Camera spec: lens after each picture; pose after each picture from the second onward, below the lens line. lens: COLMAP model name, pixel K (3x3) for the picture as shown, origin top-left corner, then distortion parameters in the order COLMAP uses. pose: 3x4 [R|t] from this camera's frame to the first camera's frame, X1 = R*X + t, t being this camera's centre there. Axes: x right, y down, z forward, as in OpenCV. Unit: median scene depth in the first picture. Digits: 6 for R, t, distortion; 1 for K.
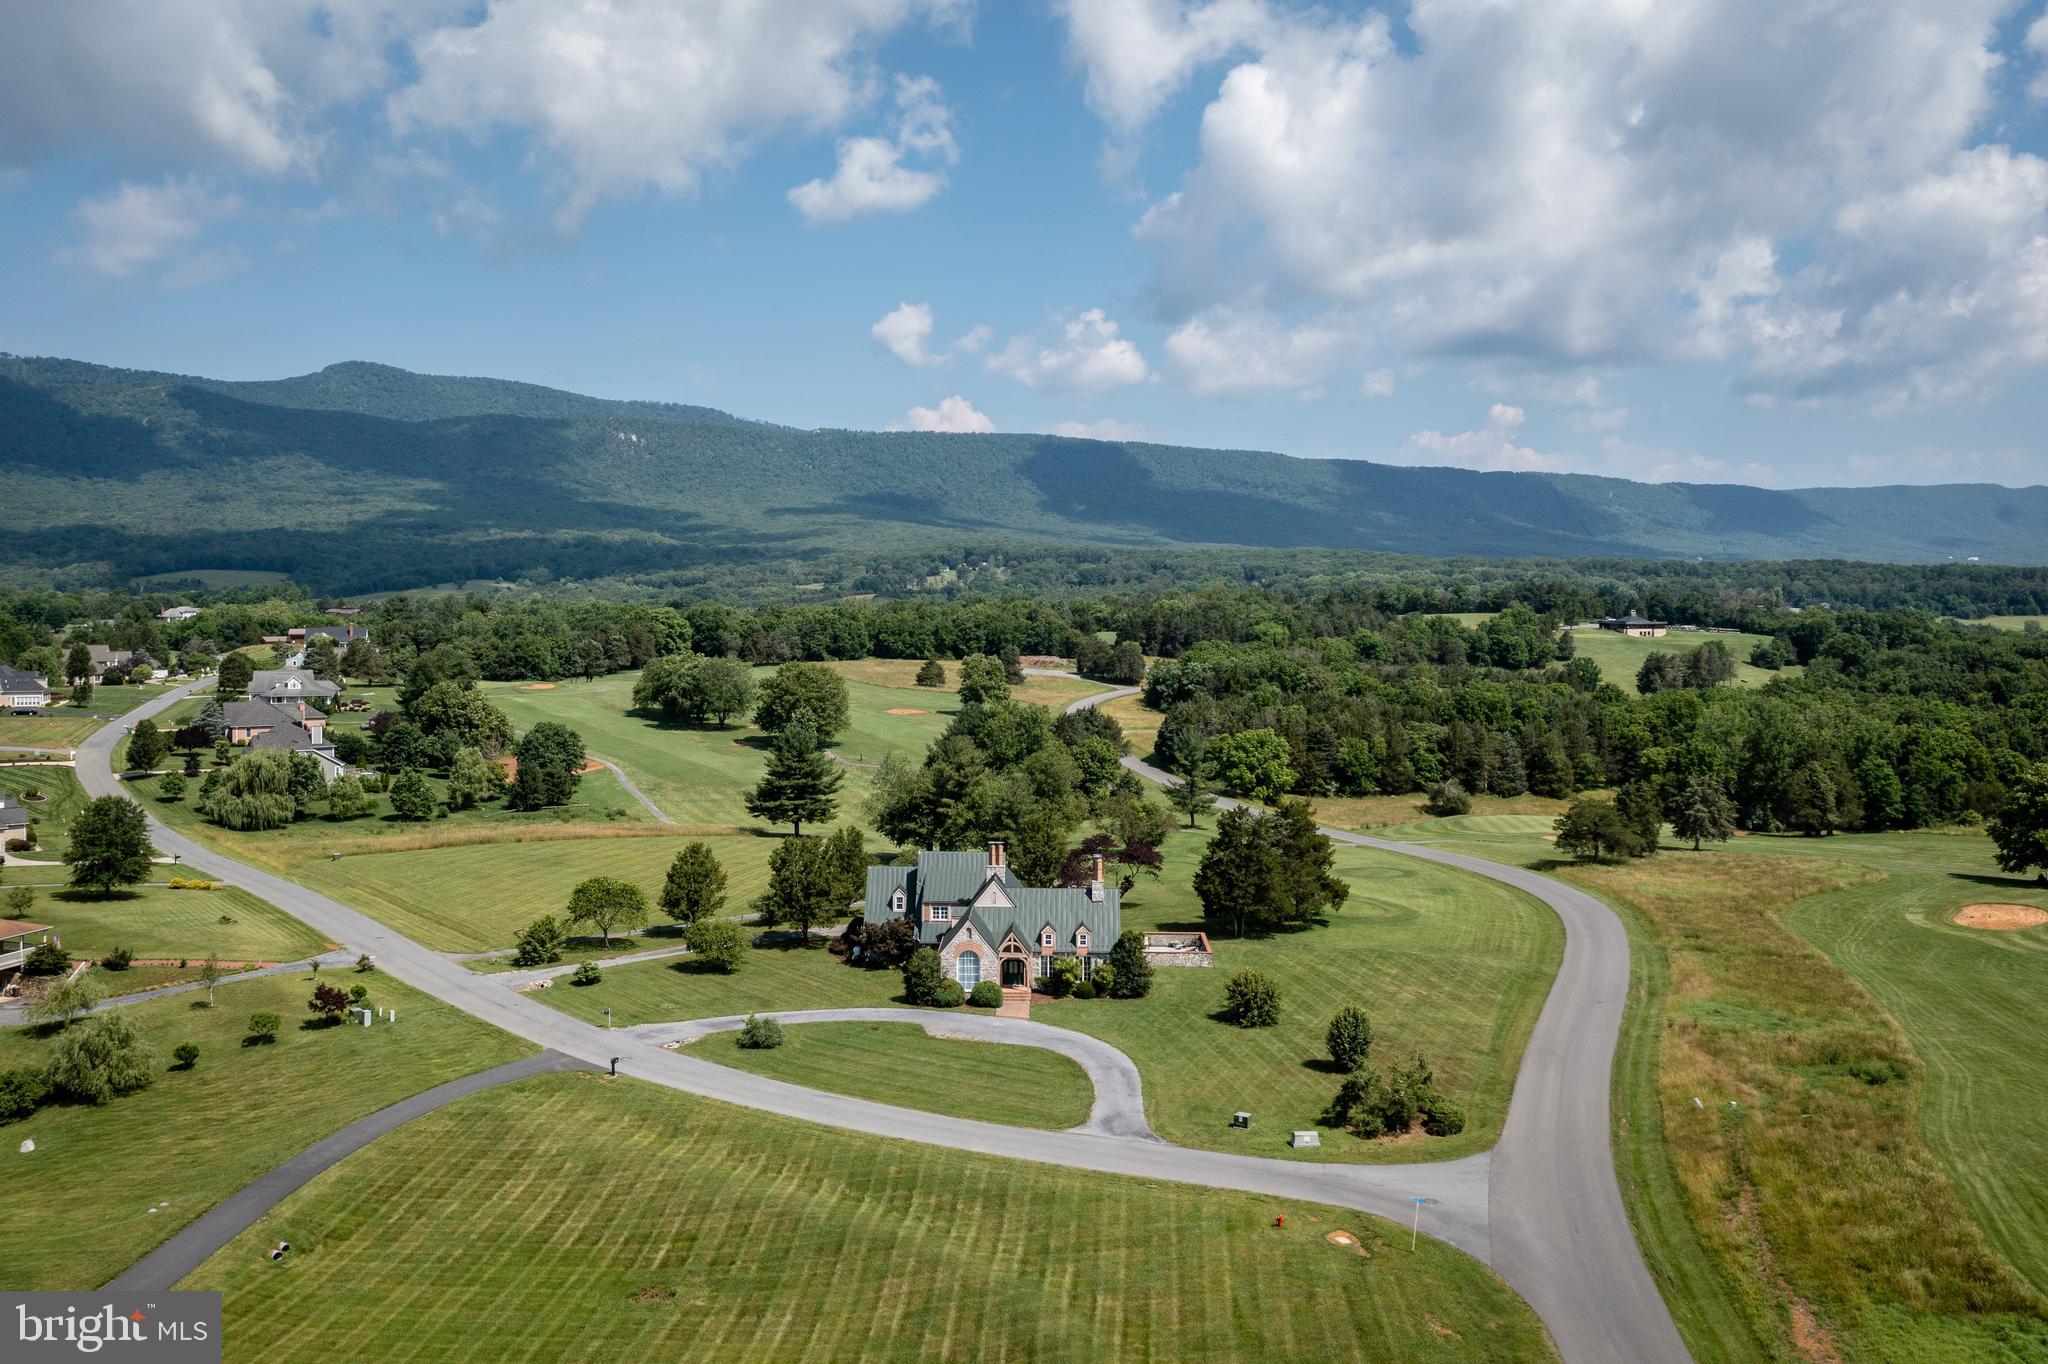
lens RADIAL K [[1864.6, 0, 1045.6], [0, 1864.6, 684.5], [0, 0, 1]] dist [-0.015551, 0.006560]
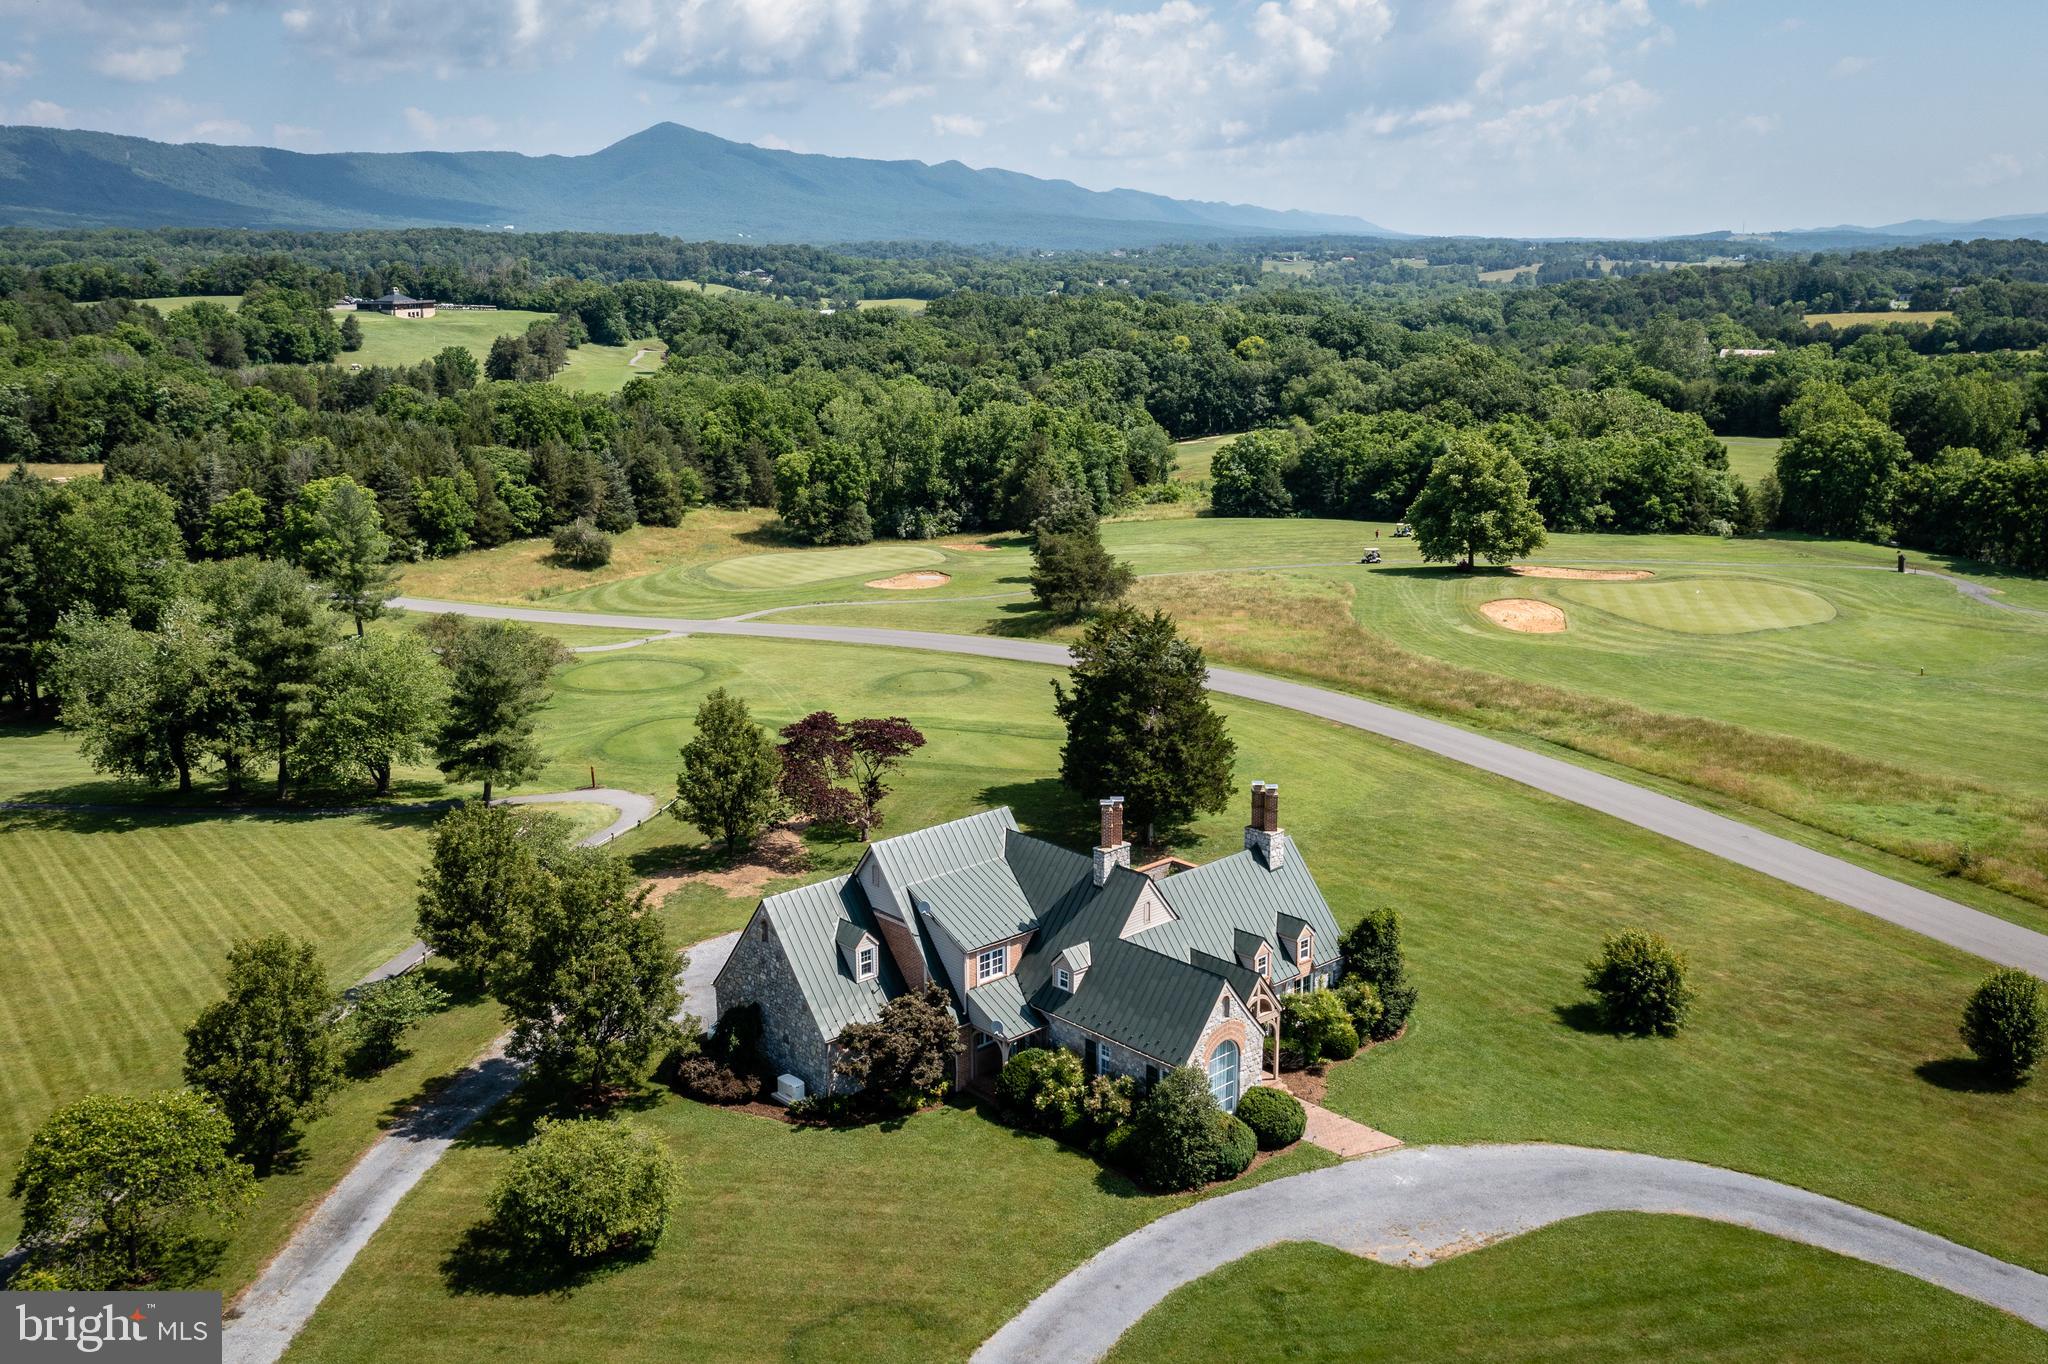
lens RADIAL K [[1864.6, 0, 1045.6], [0, 1864.6, 684.5], [0, 0, 1]] dist [-0.015551, 0.006560]
pose [[0.714006, -0.171677, 0.678766, -0.173904], [0.052730, 0.979904, 0.192375, -0.019111], [-0.698152, -0.101566, 0.708709, 0.318230]]
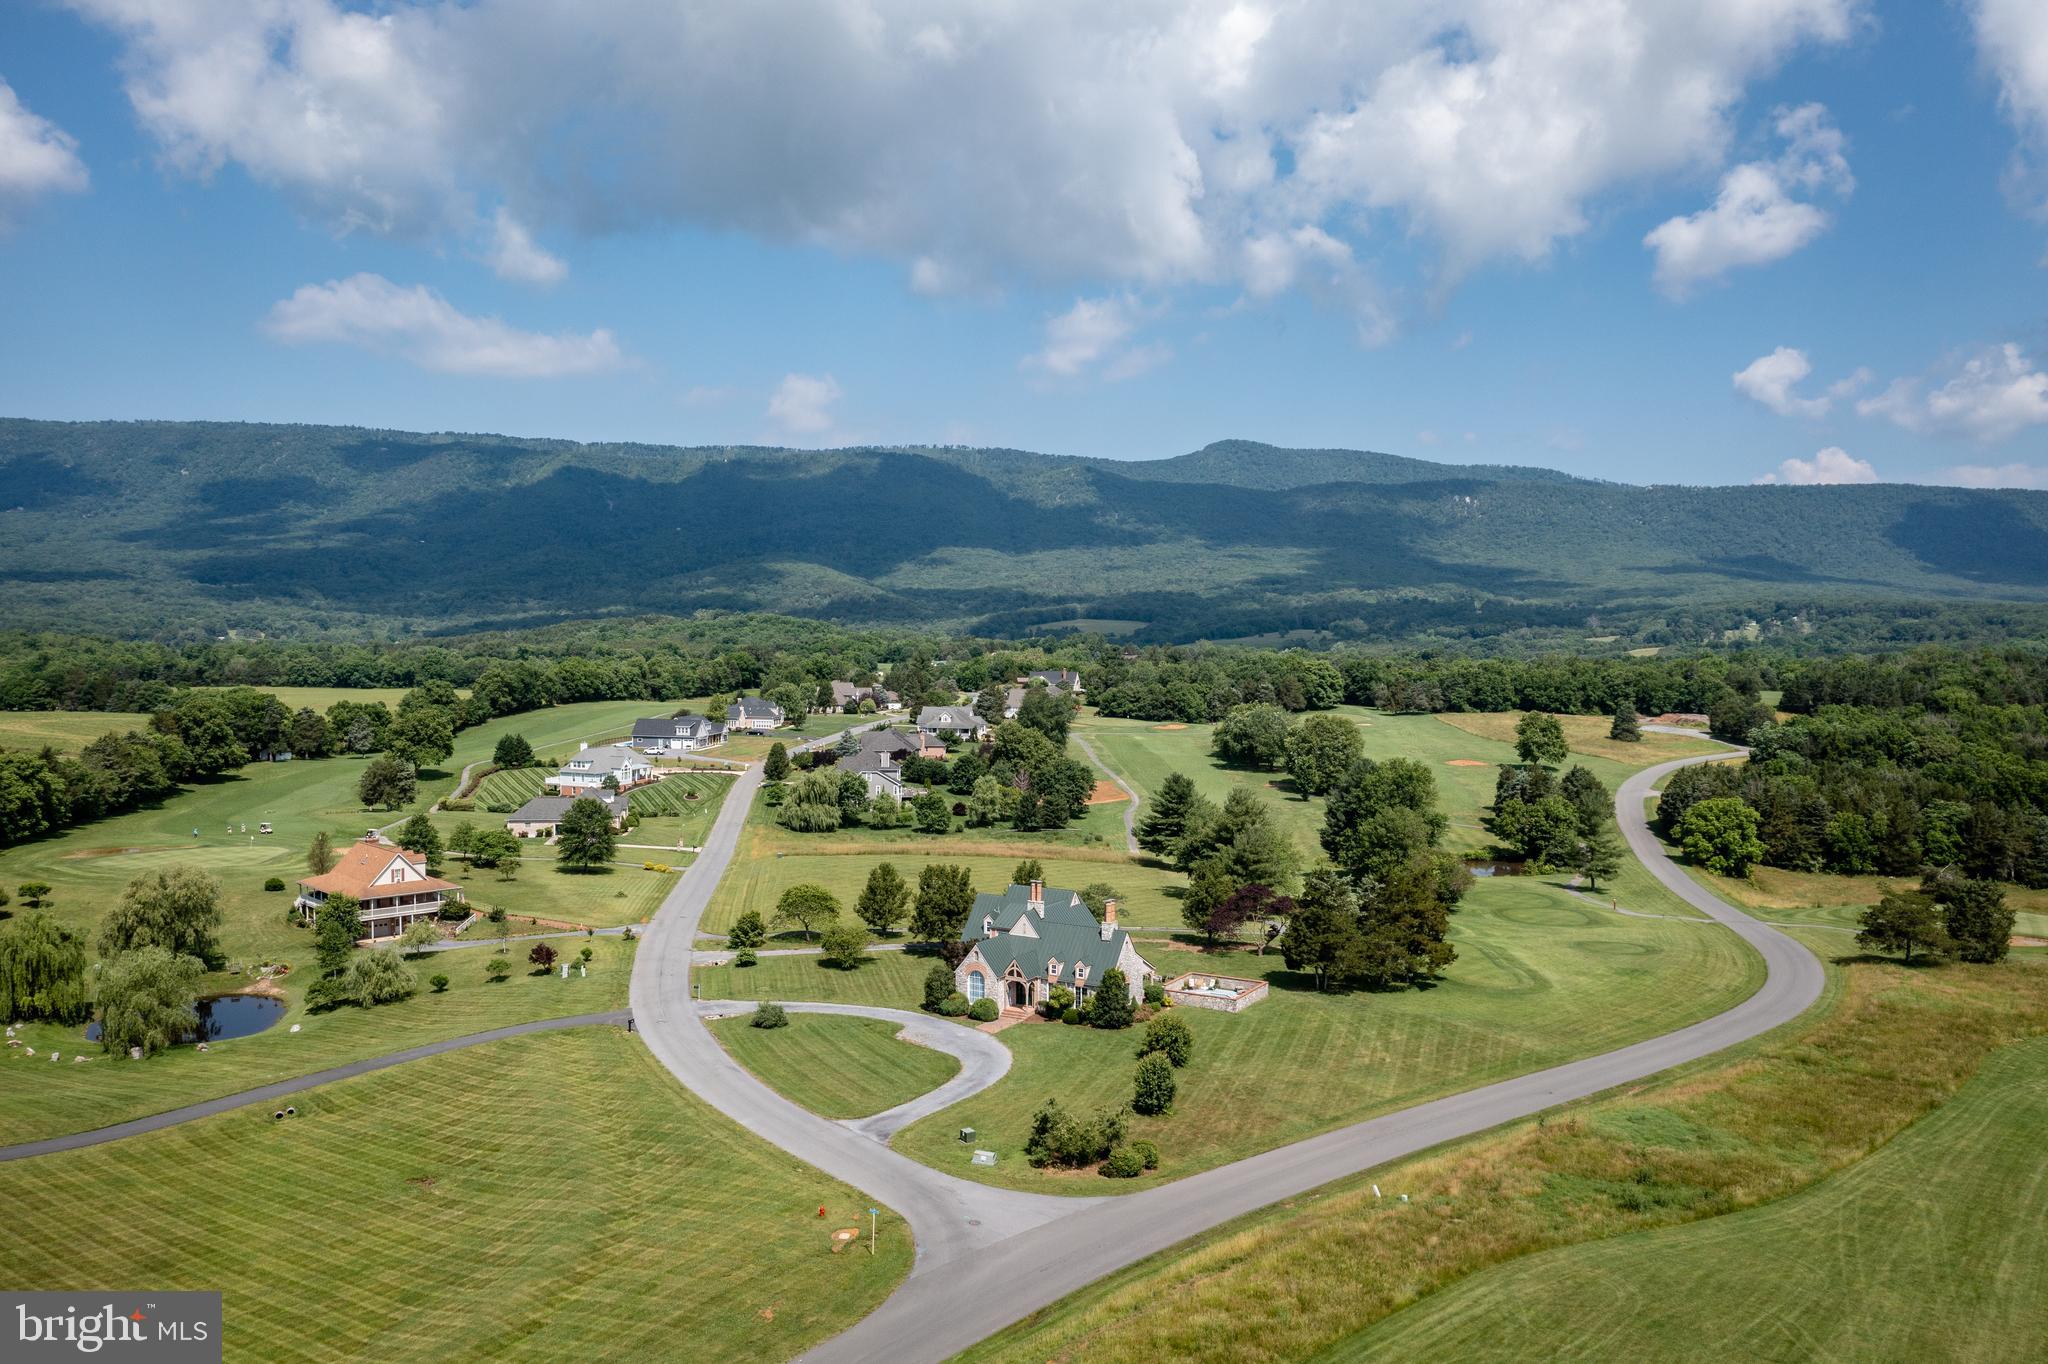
lens RADIAL K [[1691.7, 0, 1025.3], [0, 1691.7, 809.4], [0, 0, 1]] dist [-0.001721, 0.015572]
pose [[0.870336, 0.060005, -0.488789, 0.225829], [-0.035181, 0.997589, 0.059823, -0.010242], [0.491200, -0.034869, 0.870348, 0.043375]]
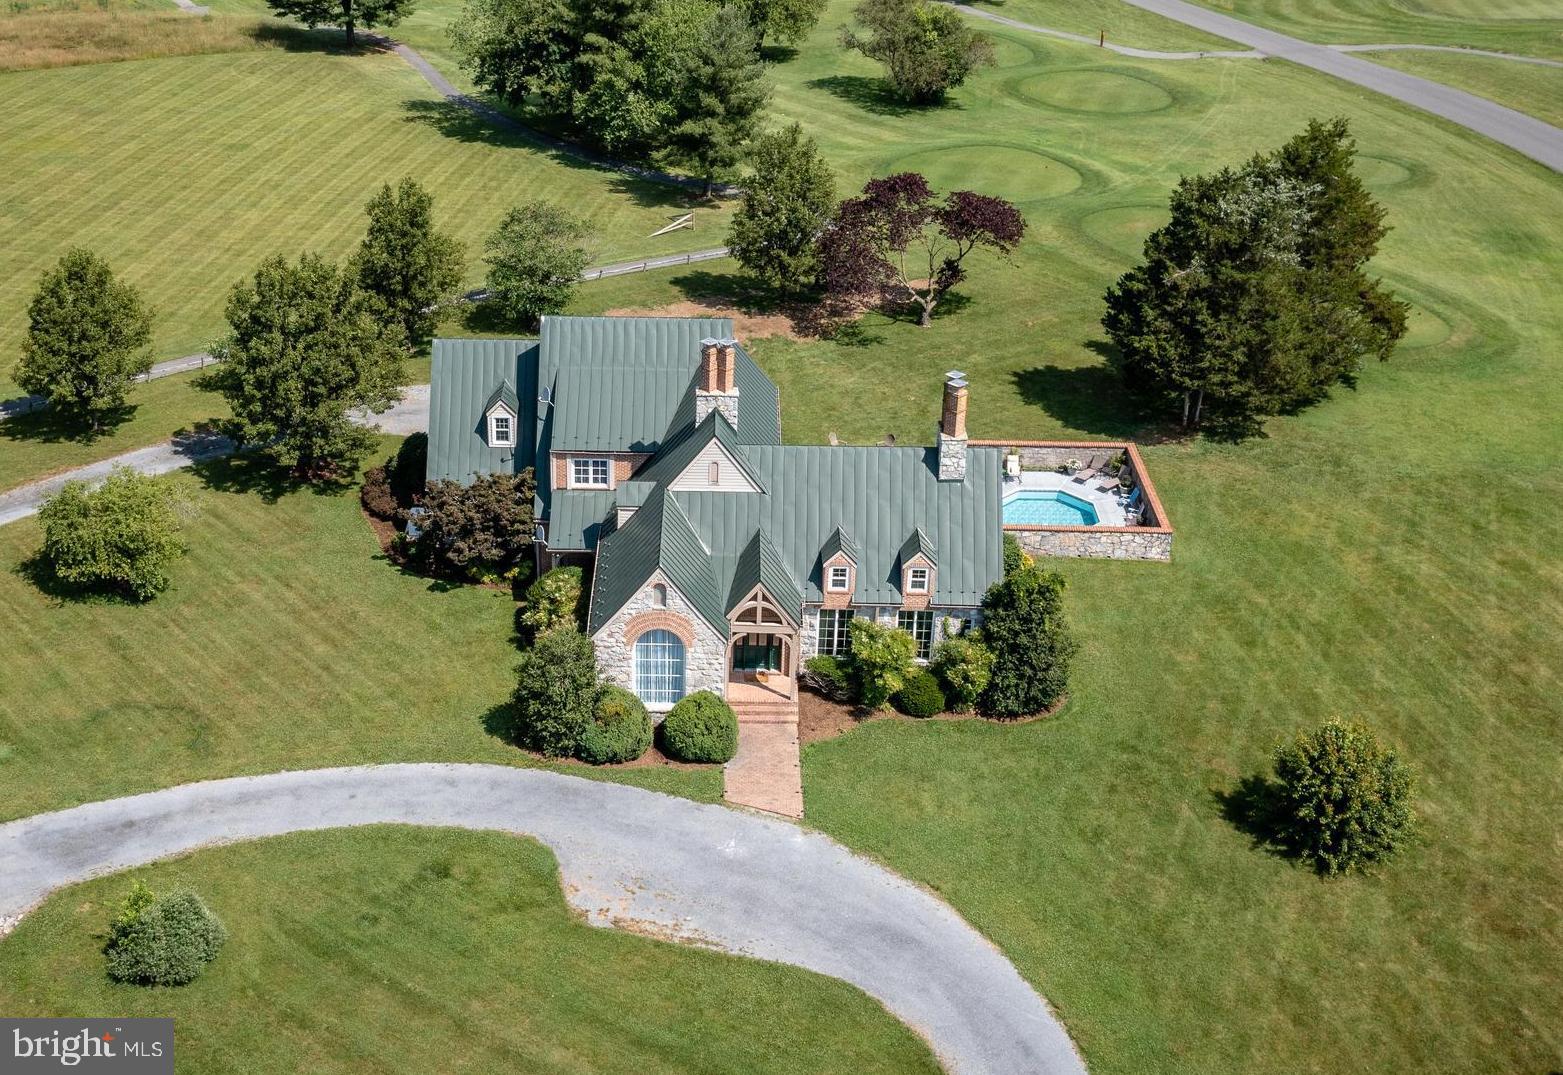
lens RADIAL K [[1994.3, 0, 611.6], [0, 1994.3, 537.0], [0, 0, 1]] dist [-0.015078, -0.011912]
pose [[0.999204, 0.008041, -0.039067, -0.015634], [0.008673, 0.912235, 0.409576, -0.030024], [0.038932, -0.409589, 0.911439, 0.266434]]
